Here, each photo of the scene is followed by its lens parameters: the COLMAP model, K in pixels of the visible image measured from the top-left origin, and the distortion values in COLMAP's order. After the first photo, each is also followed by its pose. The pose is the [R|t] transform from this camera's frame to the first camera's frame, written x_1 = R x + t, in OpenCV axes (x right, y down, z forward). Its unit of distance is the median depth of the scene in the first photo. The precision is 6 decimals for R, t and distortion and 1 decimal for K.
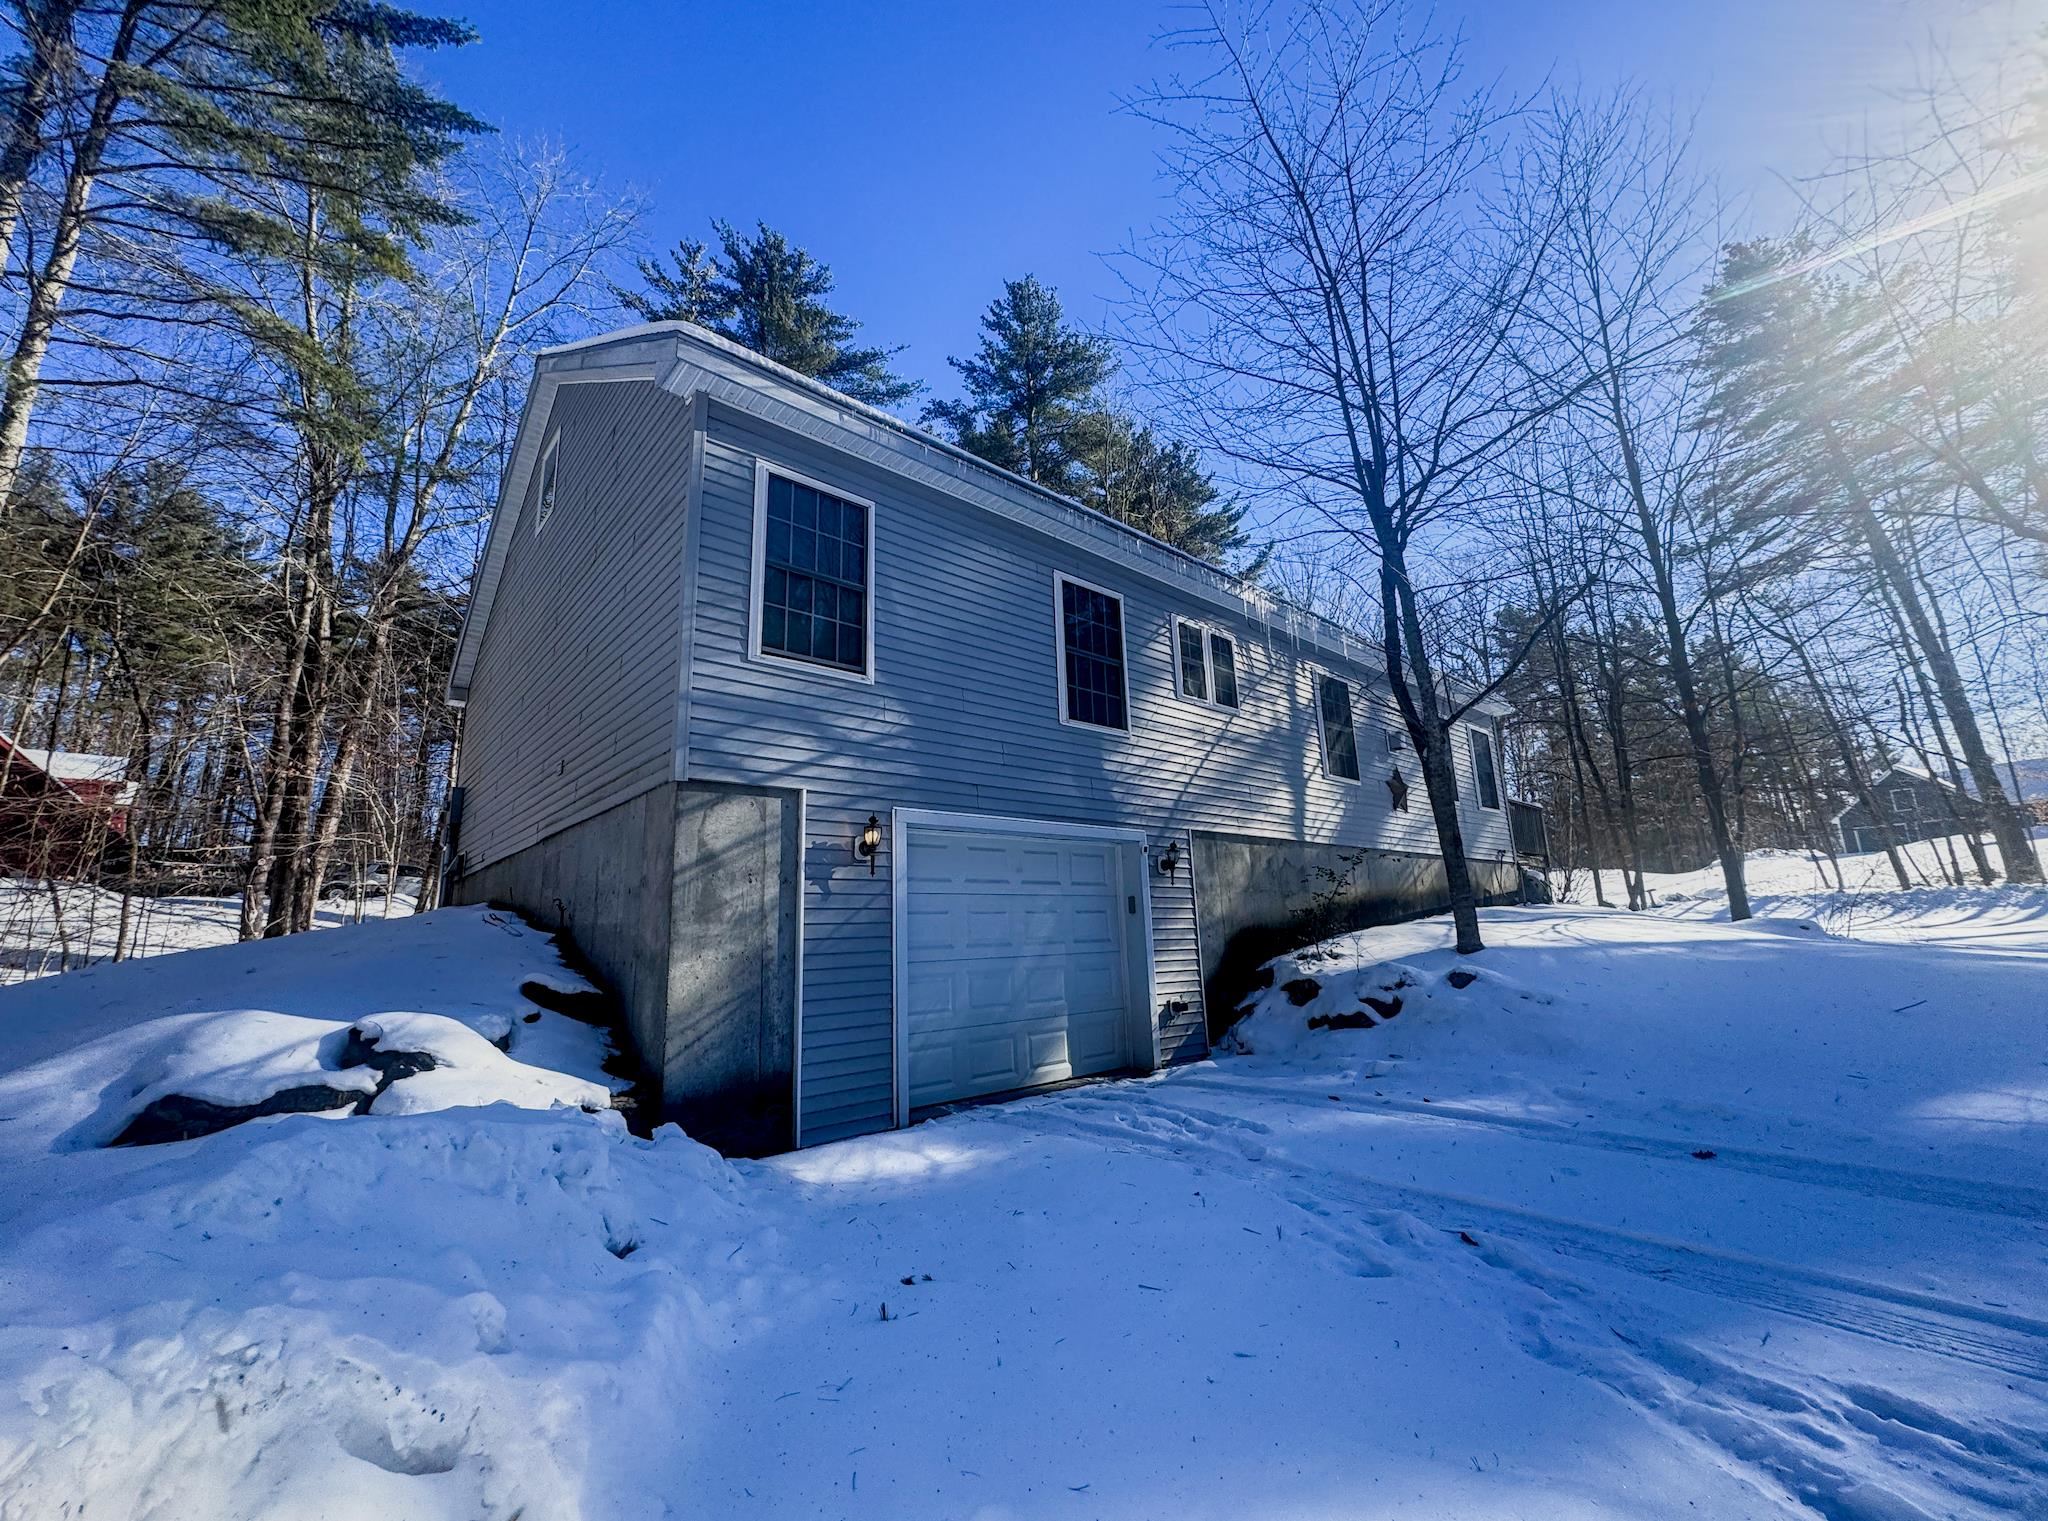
lens RADIAL K [[829.9, 0, 1024.0], [0, 829.9, 760.5], [0, 0, 1]] dist [-0.010332, -0.000063]
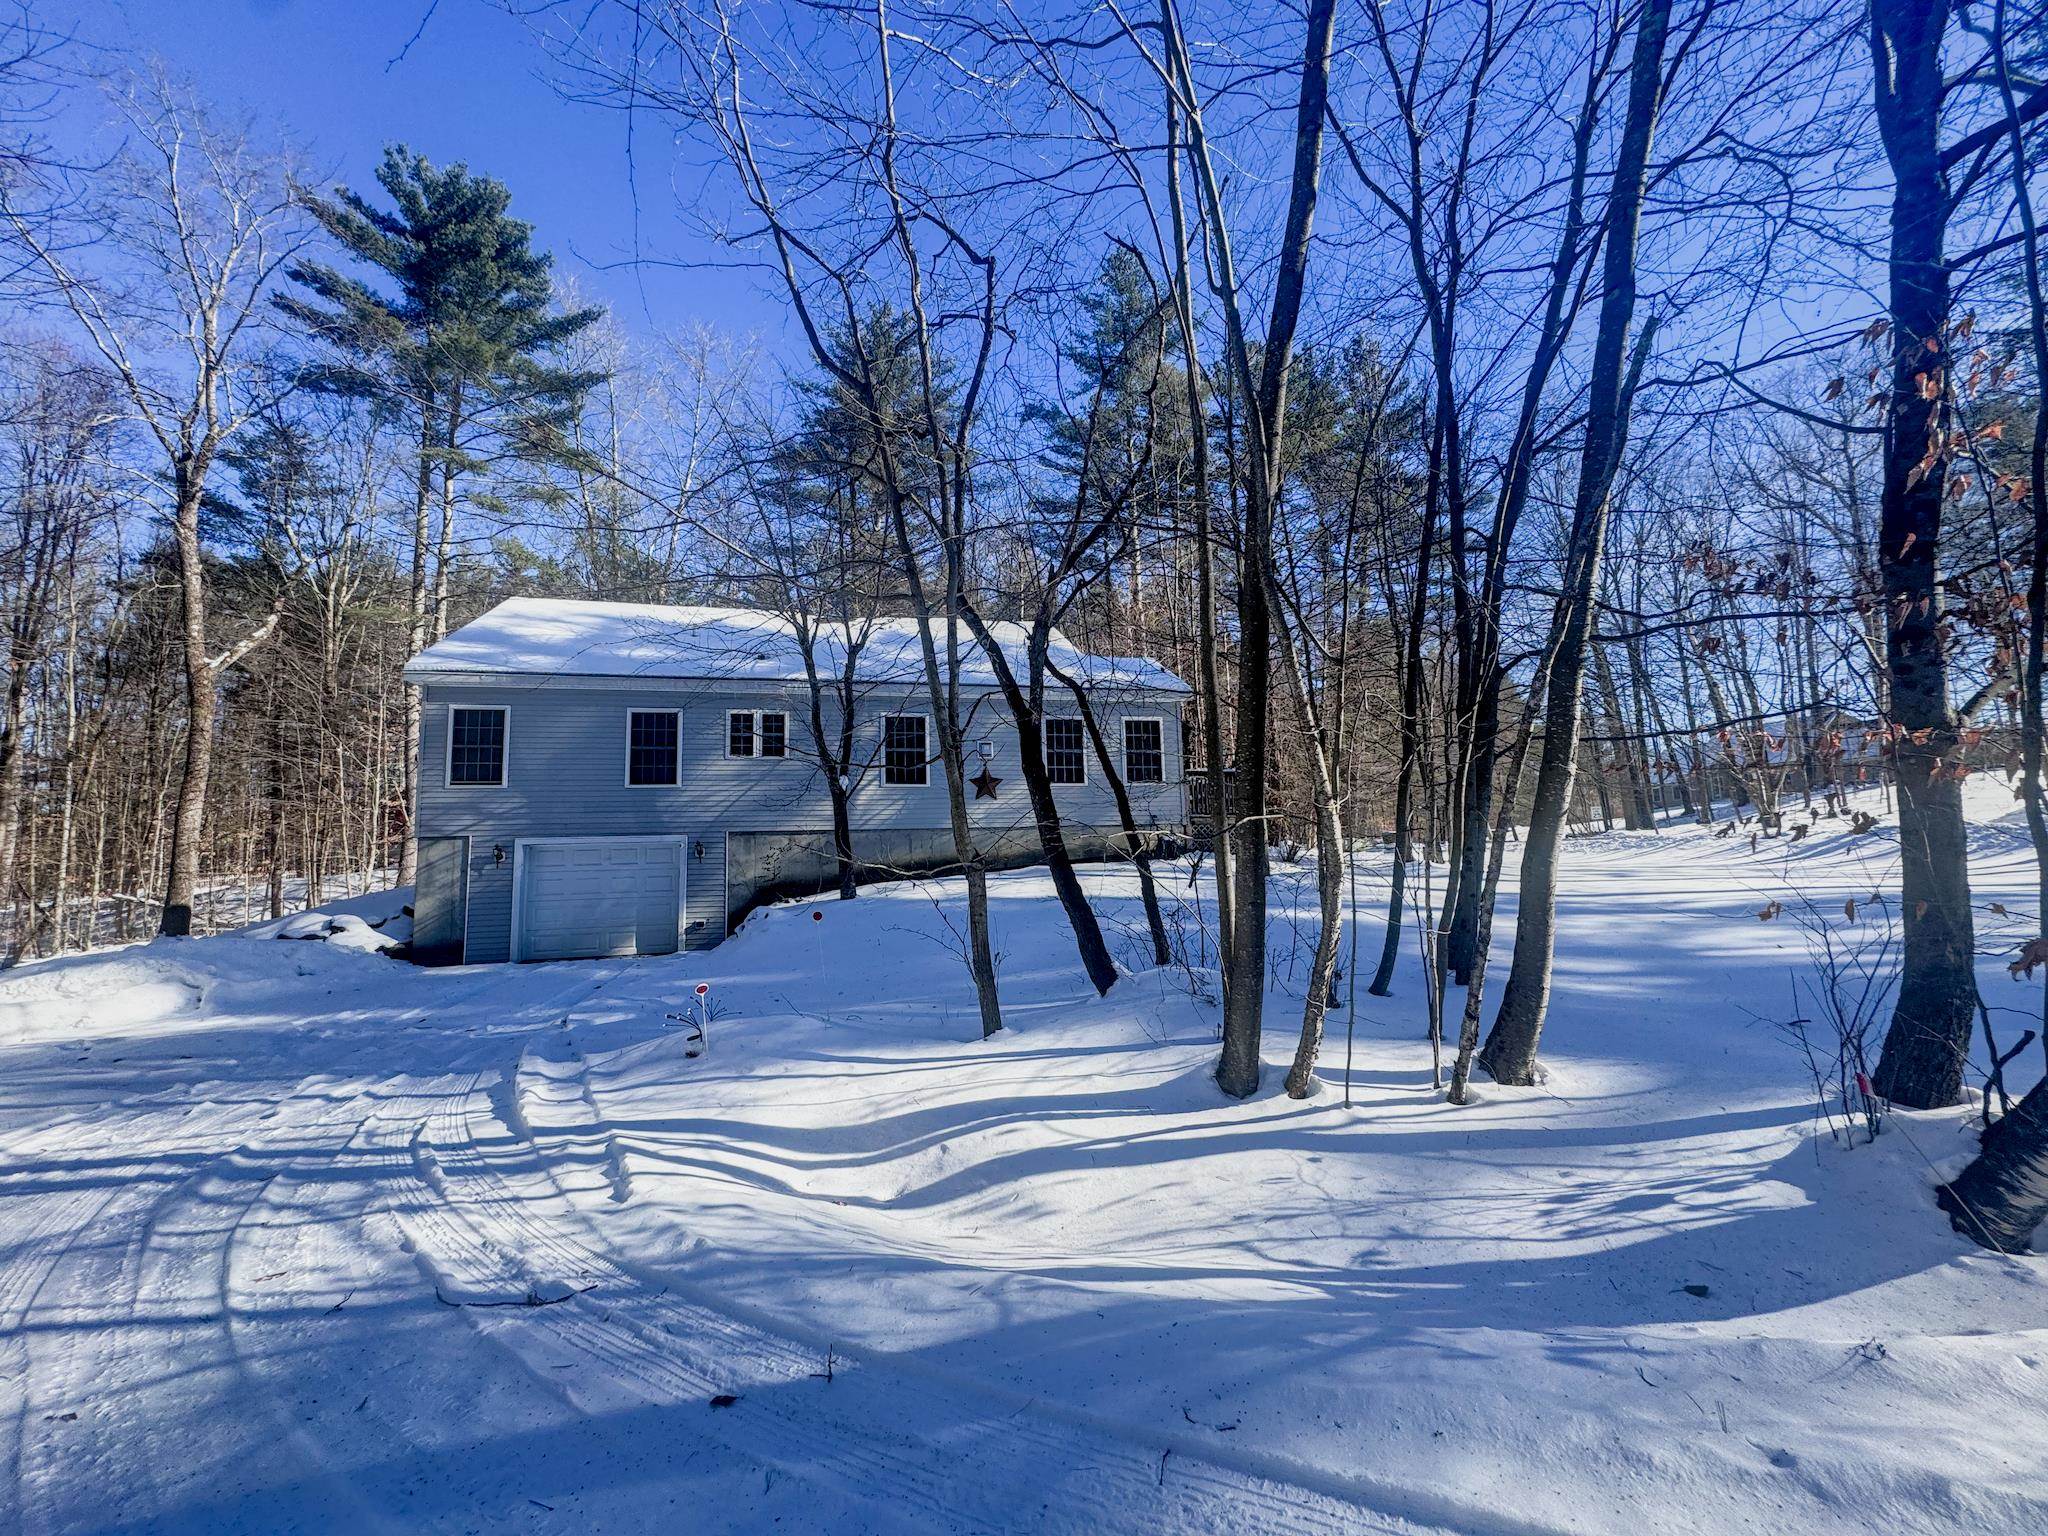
lens RADIAL K [[819.8, 0, 1024.0], [0, 819.8, 768.0], [0, 0, 1]] dist [-0.006282, 0.003663]
pose [[0.881613, -0.041506, -0.470144, 0.980095], [0.096671, 0.990887, 0.093797, -0.098039], [0.461966, -0.128142, 0.877591, -0.165214]]
